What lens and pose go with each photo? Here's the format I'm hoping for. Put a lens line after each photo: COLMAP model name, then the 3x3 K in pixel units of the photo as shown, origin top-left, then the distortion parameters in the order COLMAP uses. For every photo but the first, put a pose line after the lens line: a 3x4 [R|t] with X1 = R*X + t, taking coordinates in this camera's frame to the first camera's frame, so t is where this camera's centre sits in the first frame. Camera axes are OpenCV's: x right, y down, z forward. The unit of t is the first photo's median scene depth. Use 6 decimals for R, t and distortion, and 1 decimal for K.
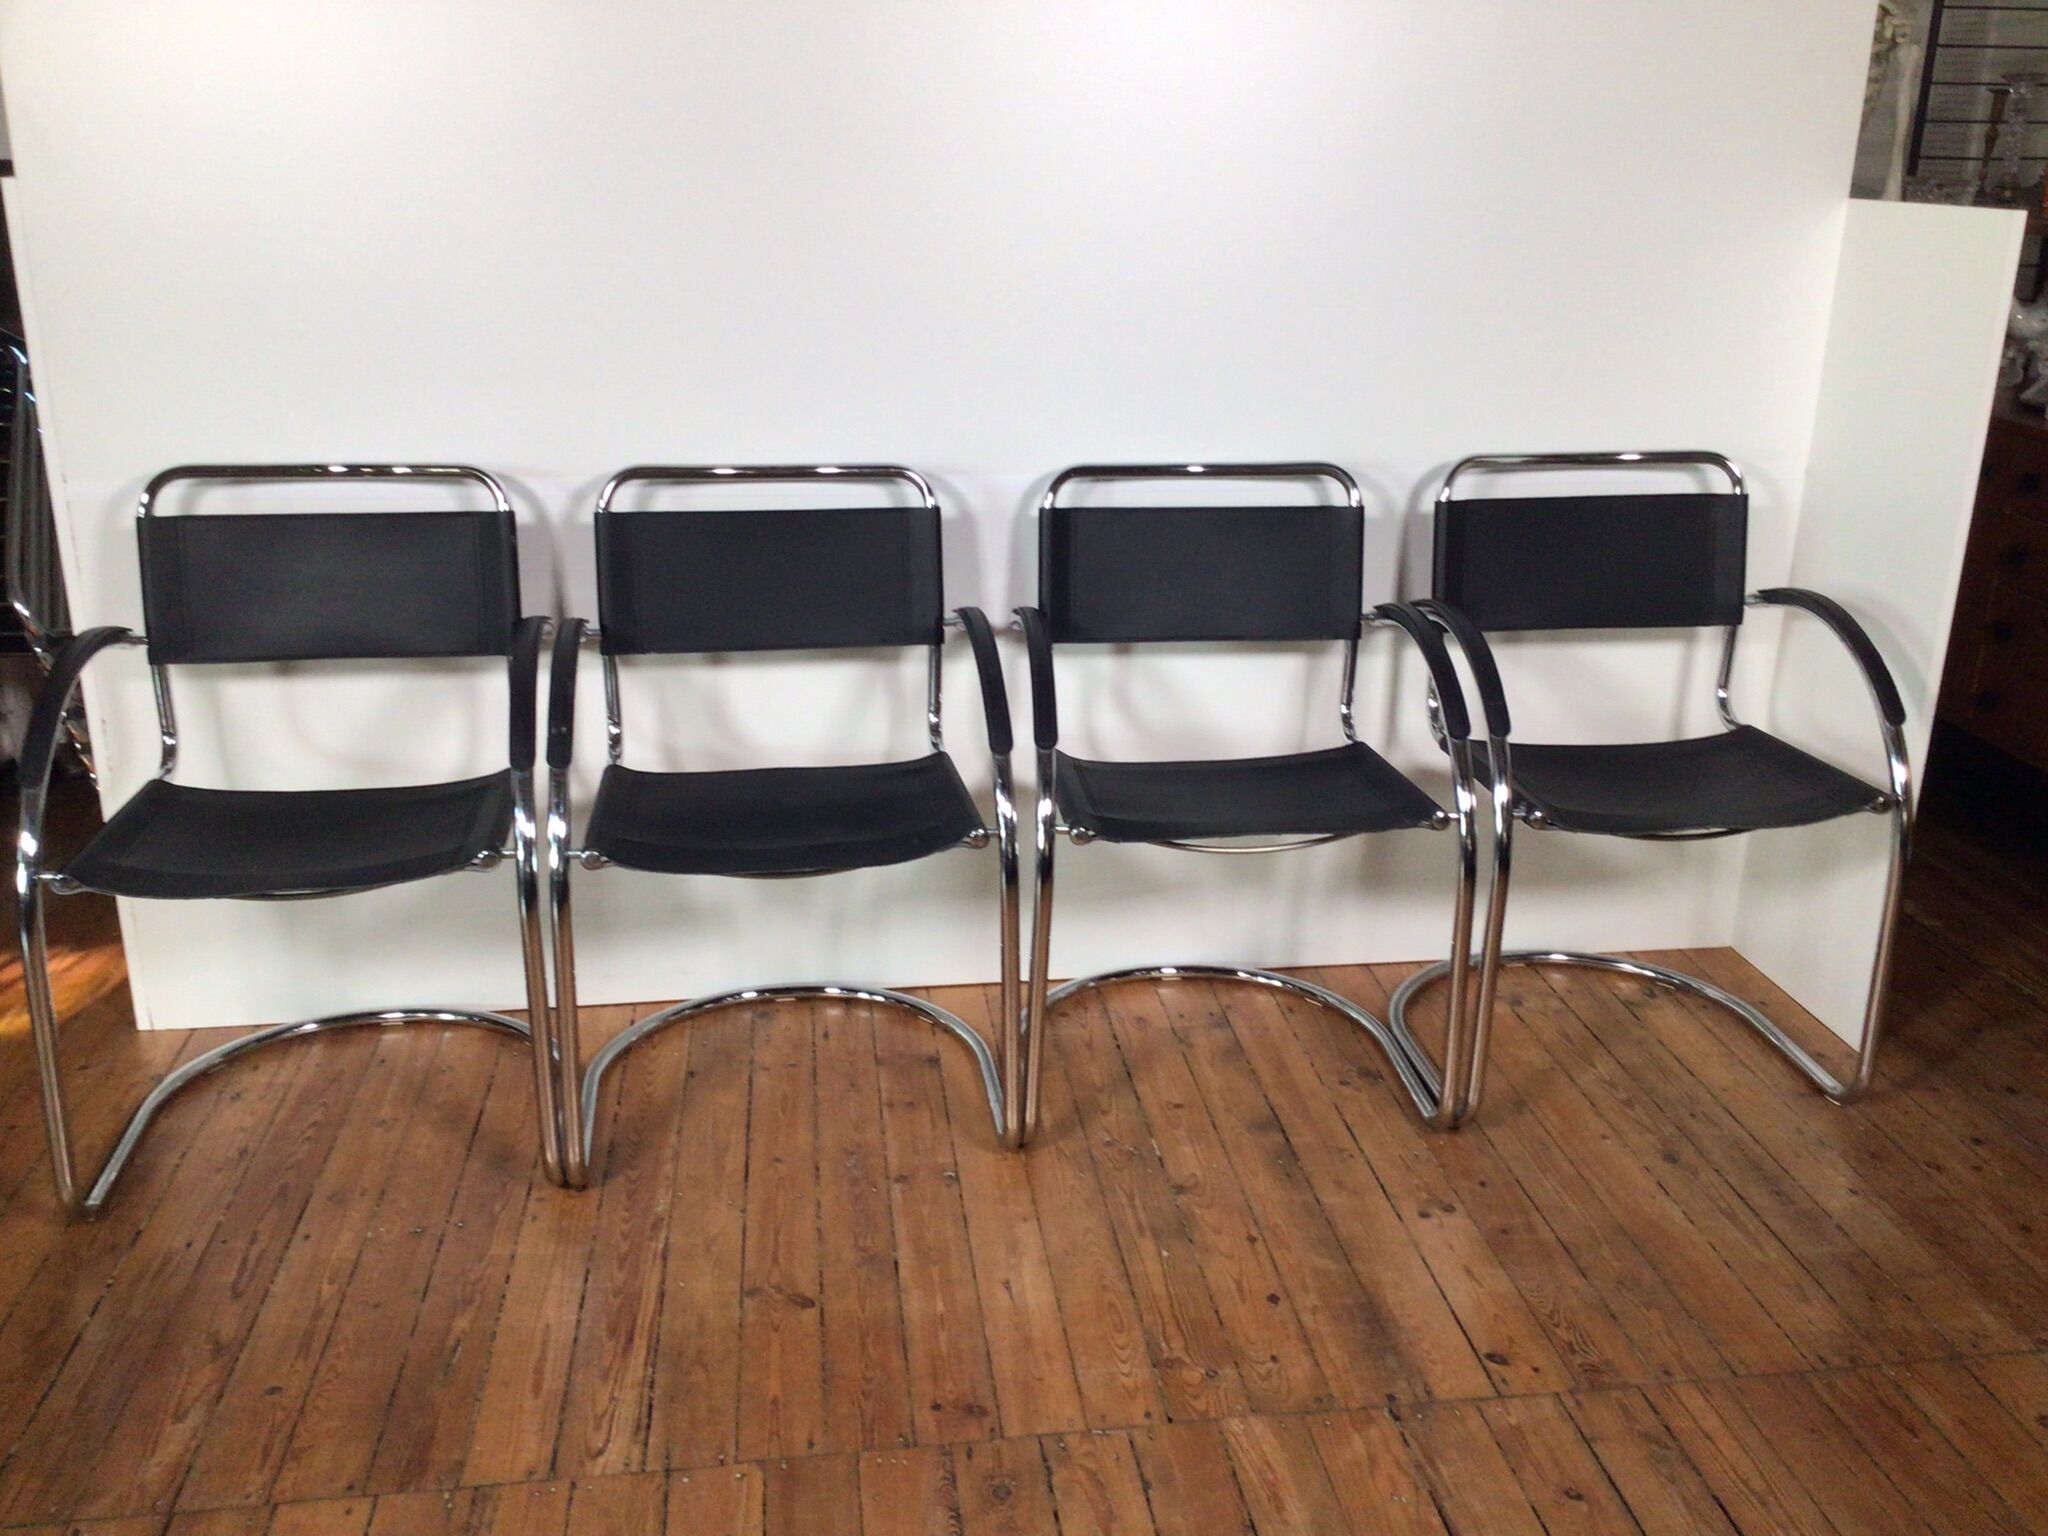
lens RADIAL K [[1869.7, 0, 1043.6], [0, 1869.7, 754.0], [0, 0, 1]] dist [-0.023180, 0.000000]
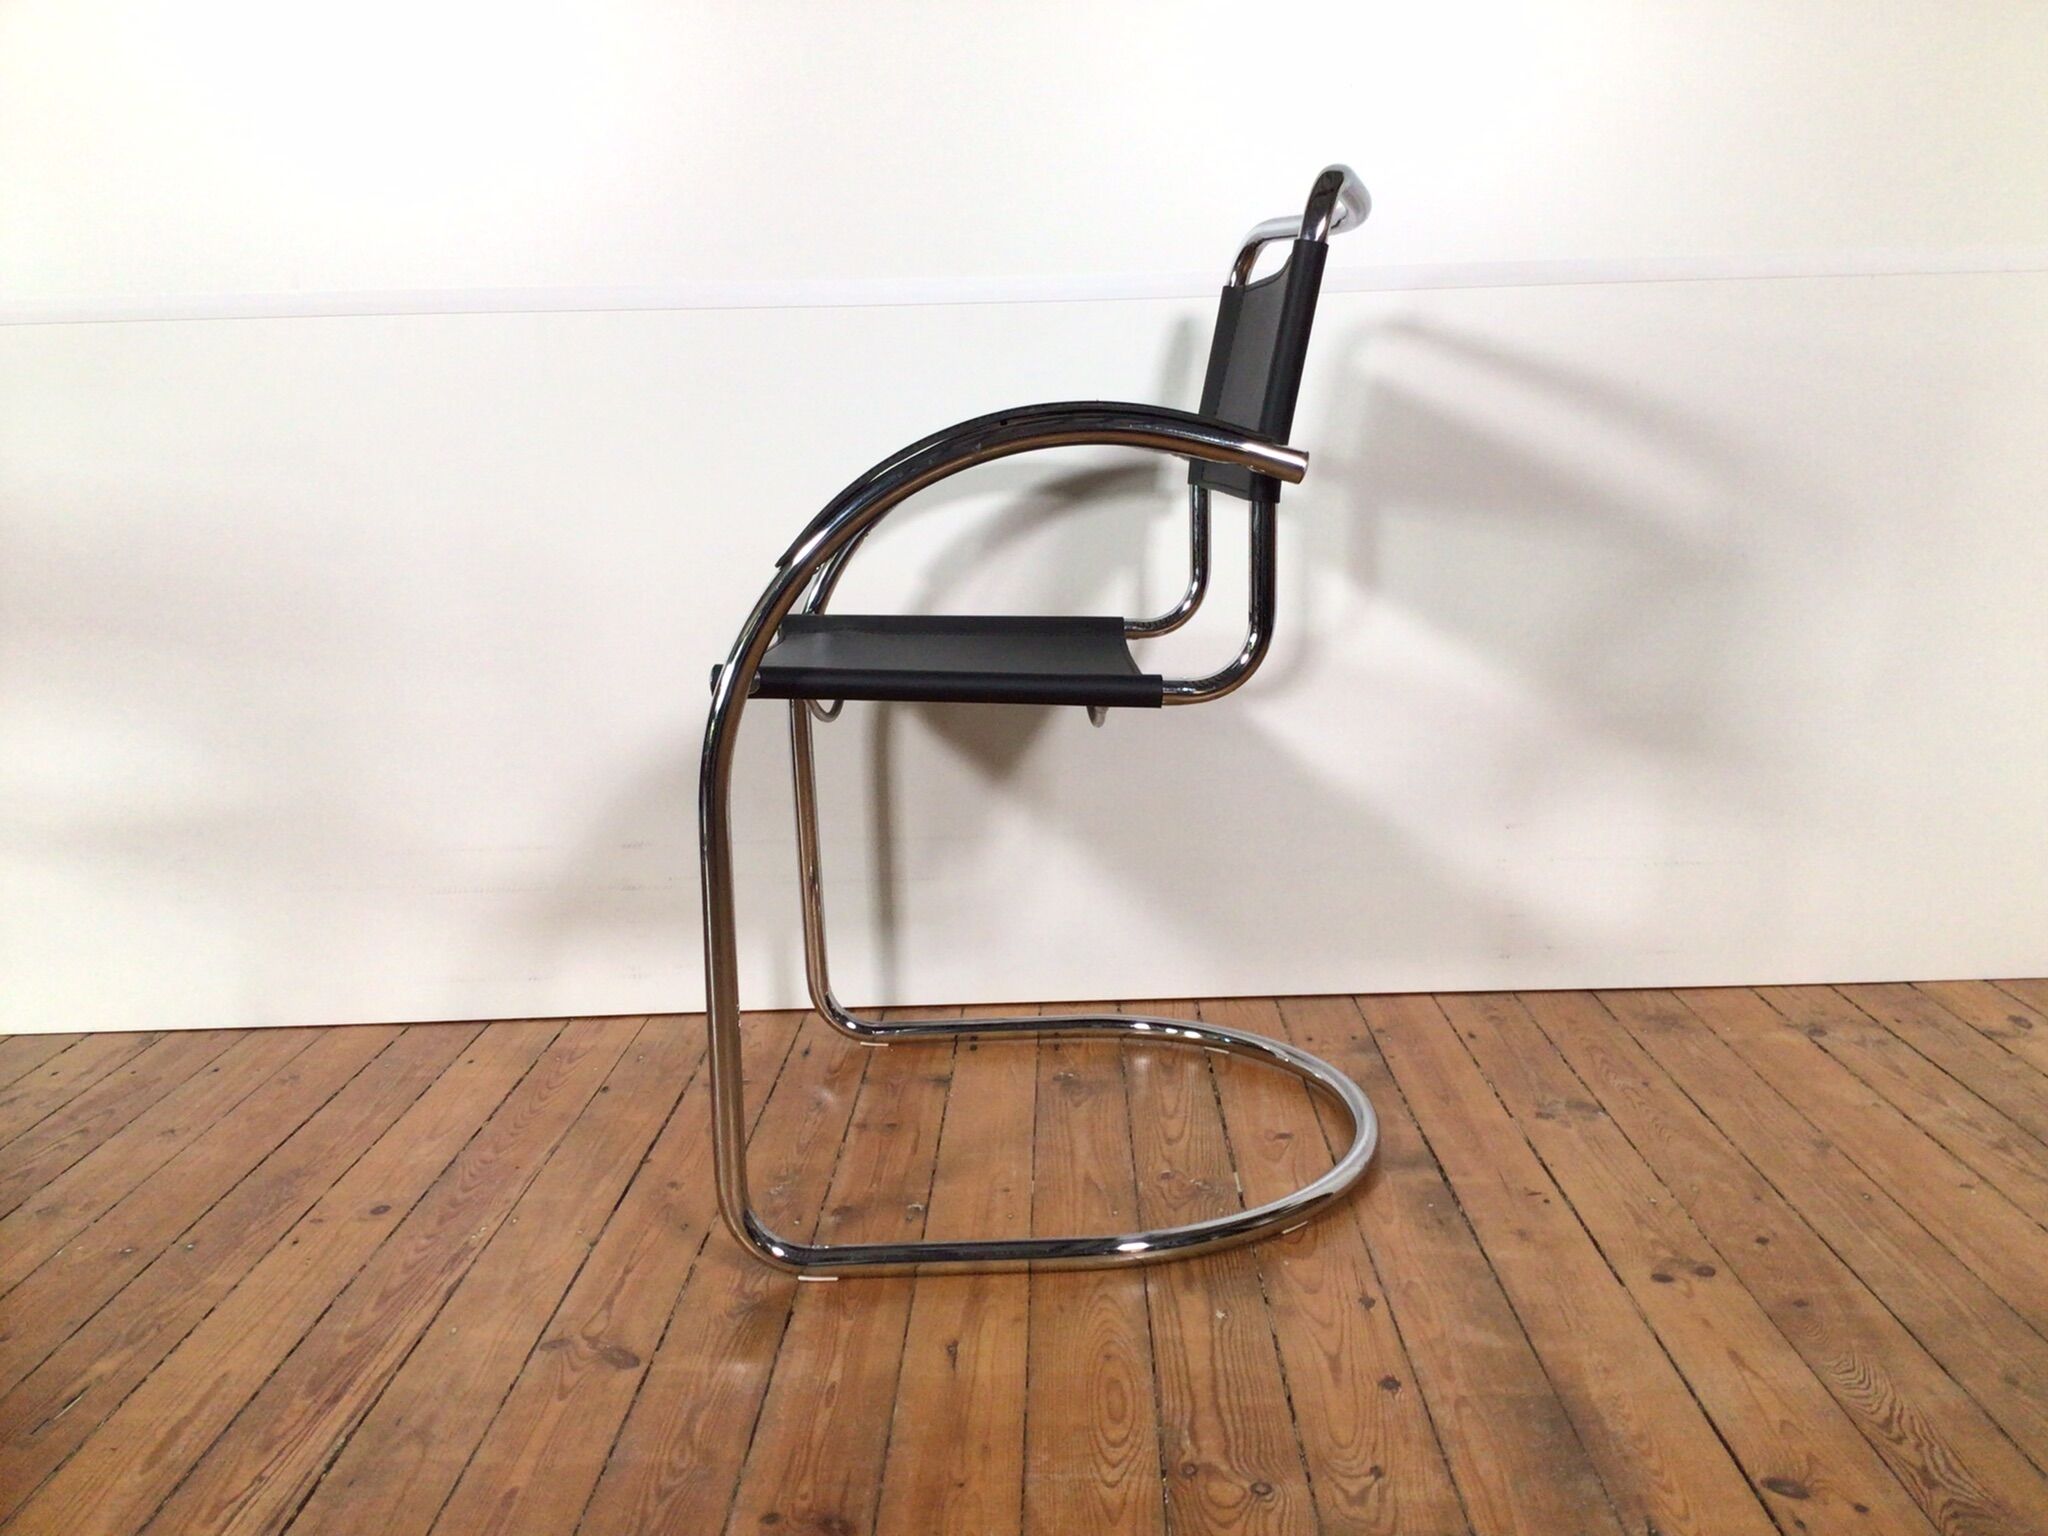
lens RADIAL K [[1869.7, 0, 1033.0], [0, 1869.7, 764.3], [0, 0, 1]] dist [-0.023180, 0.000000]
pose [[0.987596, -0.017757, -0.156008, 0.105879], [-0.005124, 0.989411, -0.145051, 0.182220], [0.156932, 0.144052, 0.977047, 0.373108]]
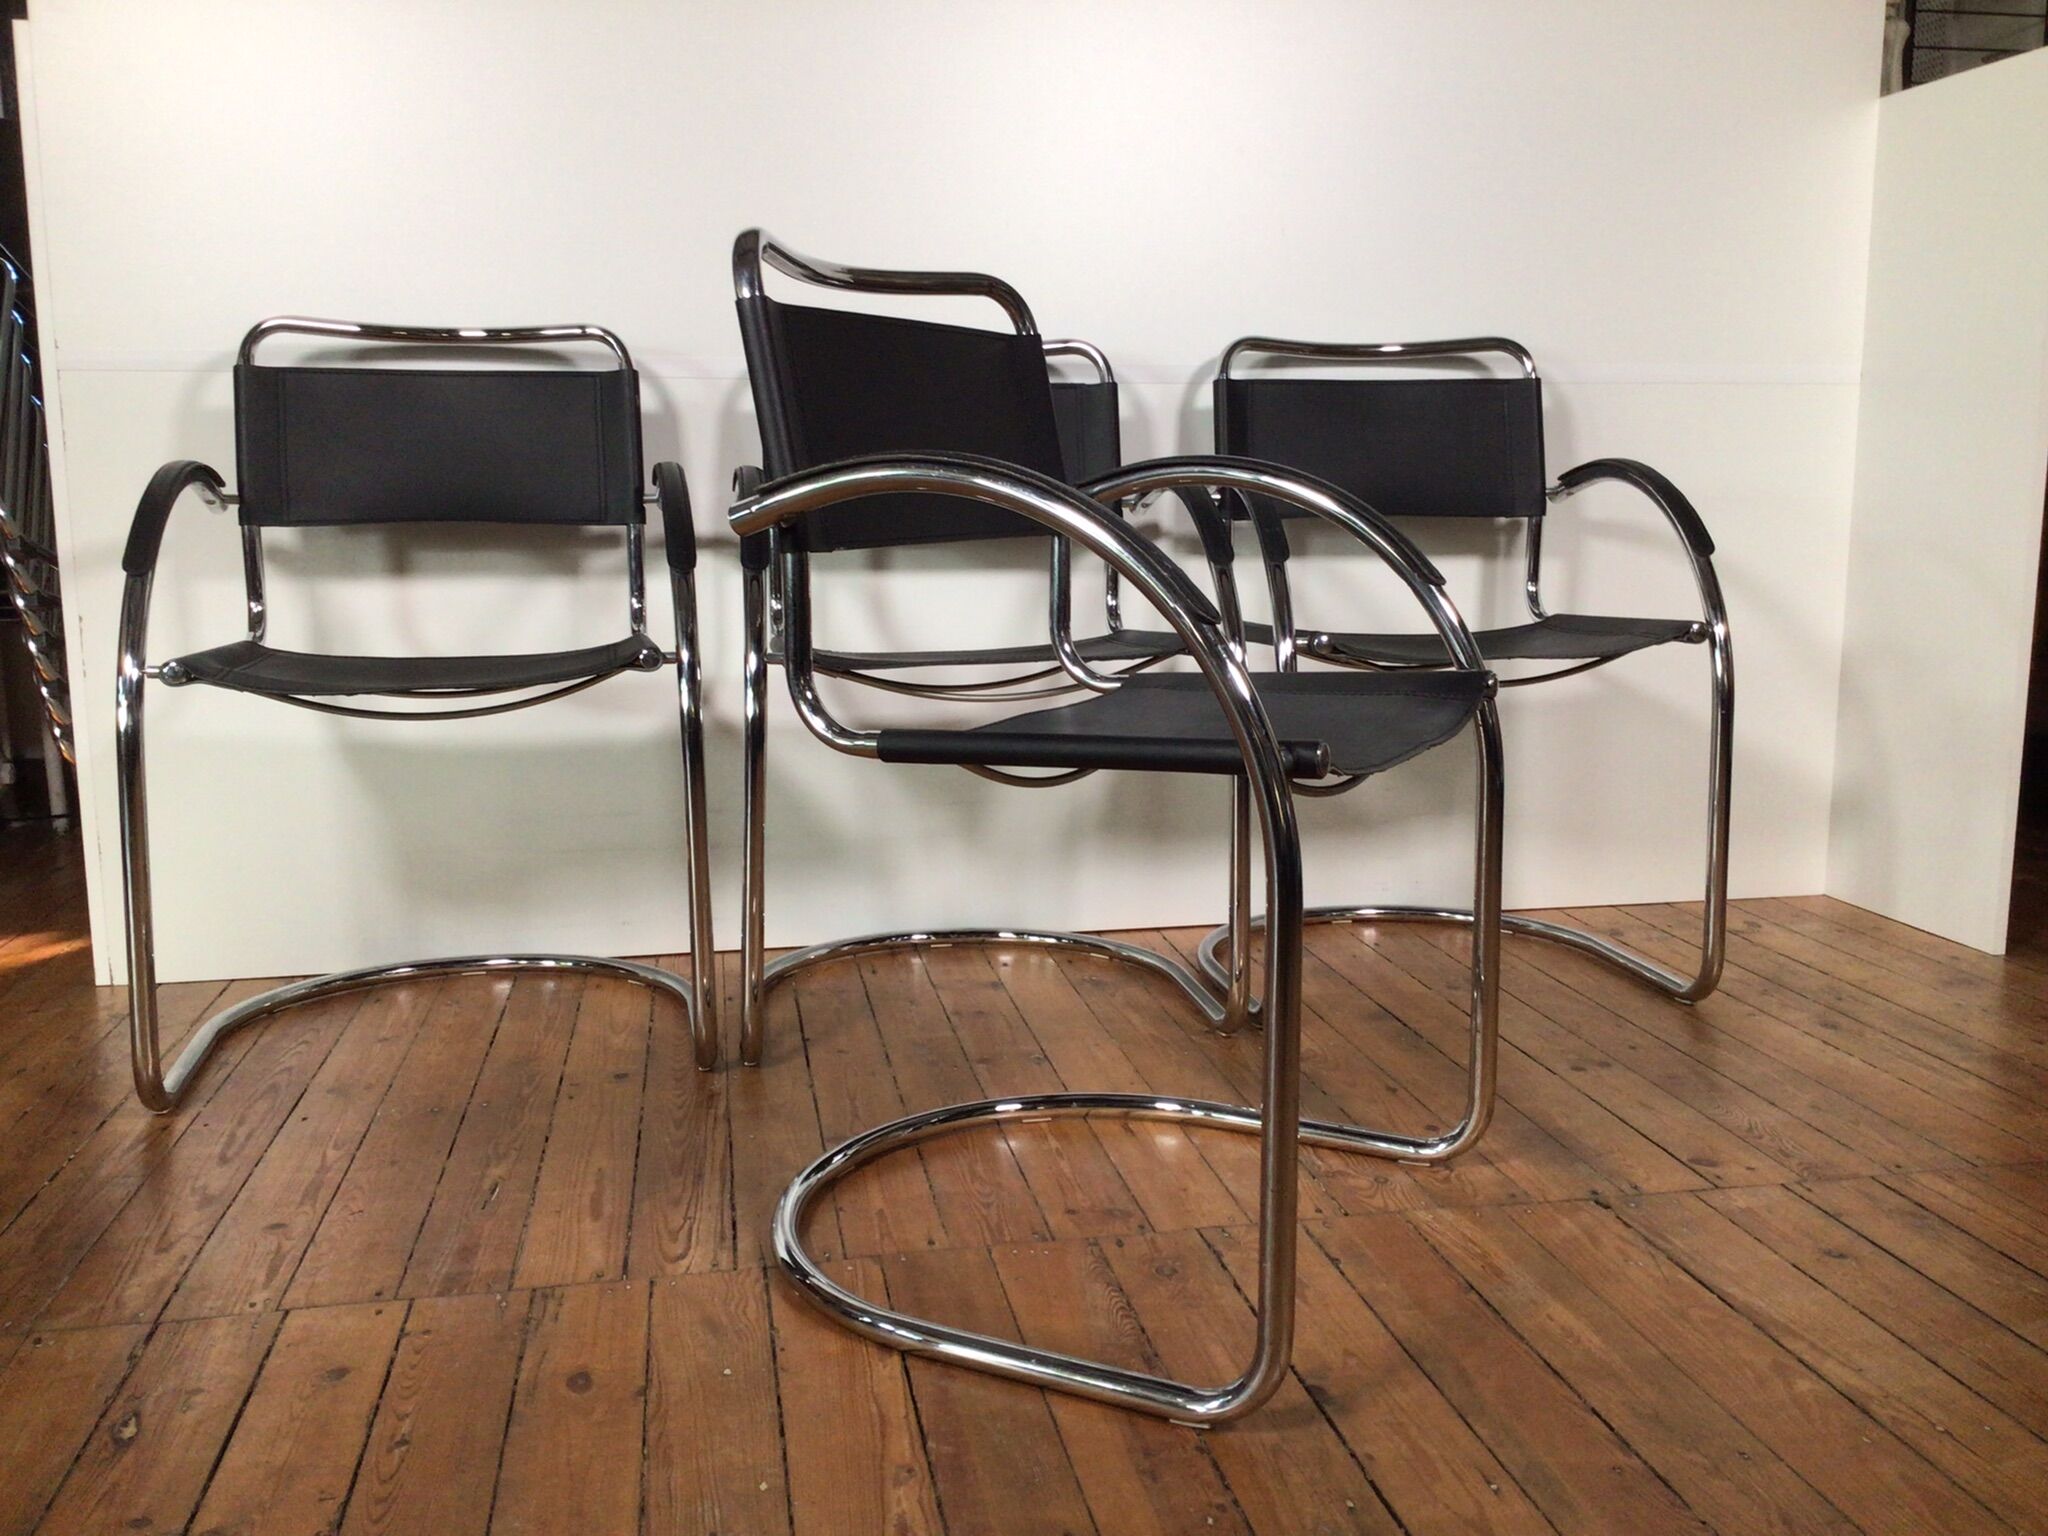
lens RADIAL K [[1869.7, 0, 1019.6], [0, 1869.7, 797.3], [0, 0, 1]] dist [-0.023180, 0.000000]
pose [[0.998933, -0.029403, 0.035627, -0.095136], [0.034612, 0.987195, -0.155718, 0.265951], [-0.030592, 0.156785, 0.987159, 0.119446]]
